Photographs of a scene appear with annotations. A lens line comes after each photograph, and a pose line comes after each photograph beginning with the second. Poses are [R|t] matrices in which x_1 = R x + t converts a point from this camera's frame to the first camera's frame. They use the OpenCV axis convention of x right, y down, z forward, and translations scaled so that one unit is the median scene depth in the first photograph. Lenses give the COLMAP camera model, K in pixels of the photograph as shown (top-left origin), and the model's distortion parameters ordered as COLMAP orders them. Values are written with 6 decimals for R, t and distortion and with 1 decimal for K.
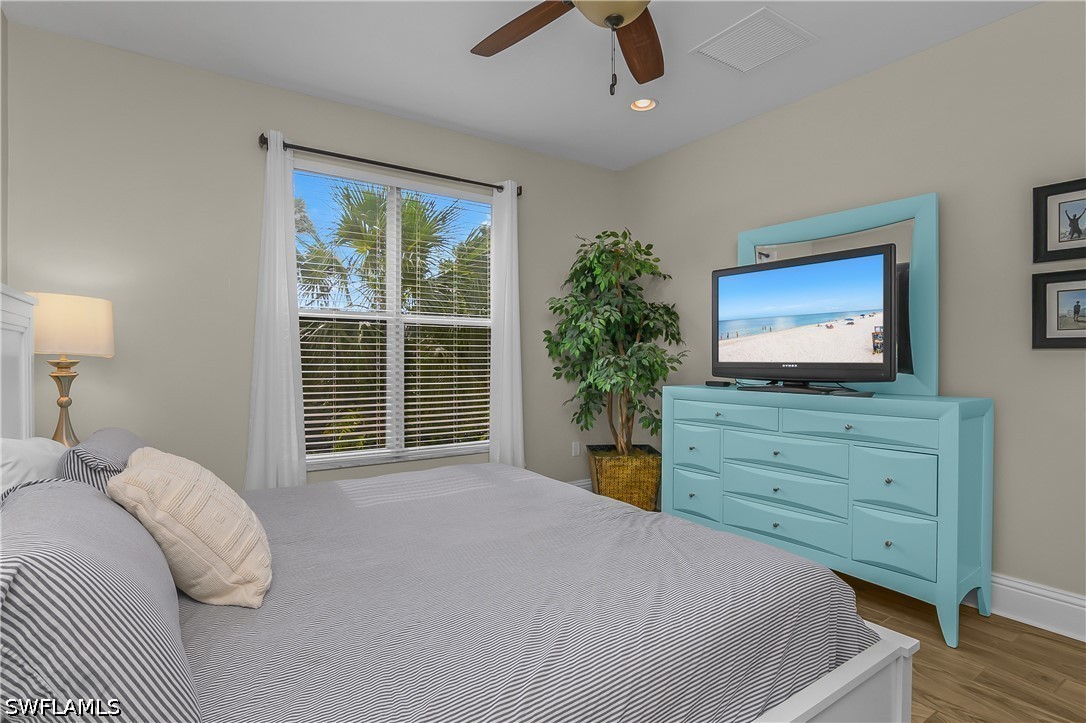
lens RADIAL K [[551.6, 0, 537.9], [0, 551.6, 360.4], [0, 0, 1]] dist [-0.006521, -0.000444]
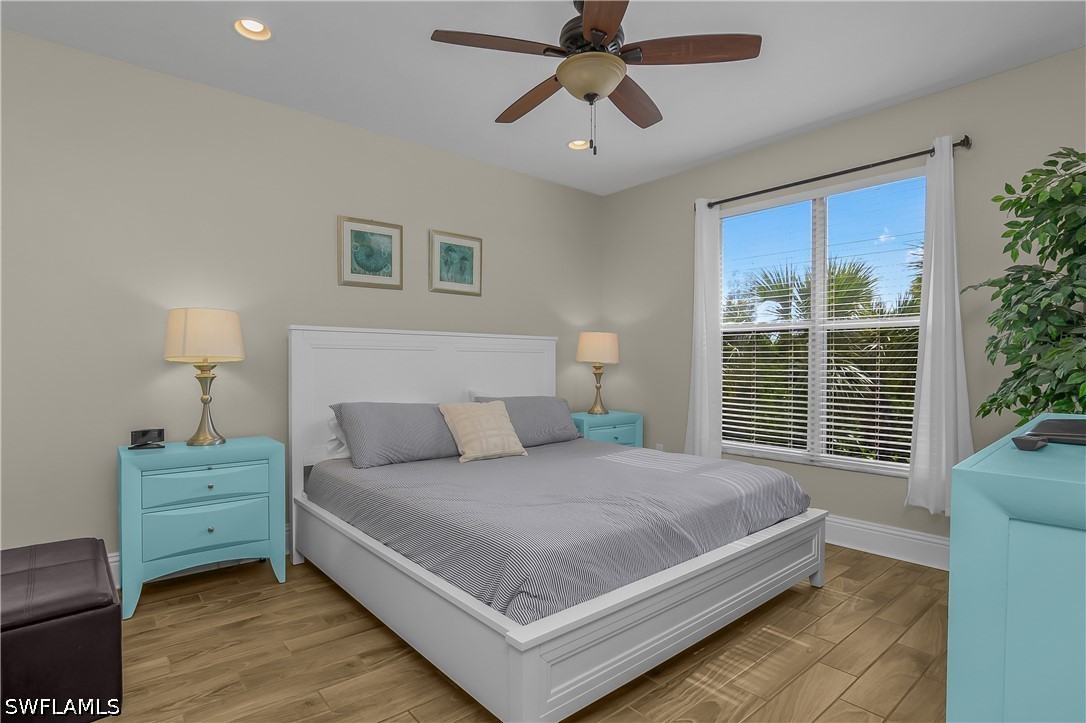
lens RADIAL K [[551.6, 0, 537.9], [0, 551.6, 360.4], [0, 0, 1]] dist [-0.006521, -0.000444]
pose [[0.112423, -0.001930, -0.993659, 0.802257], [-0.003369, 0.999992, -0.002324, -0.008528], [0.993655, 0.003609, 0.112415, 0.423722]]
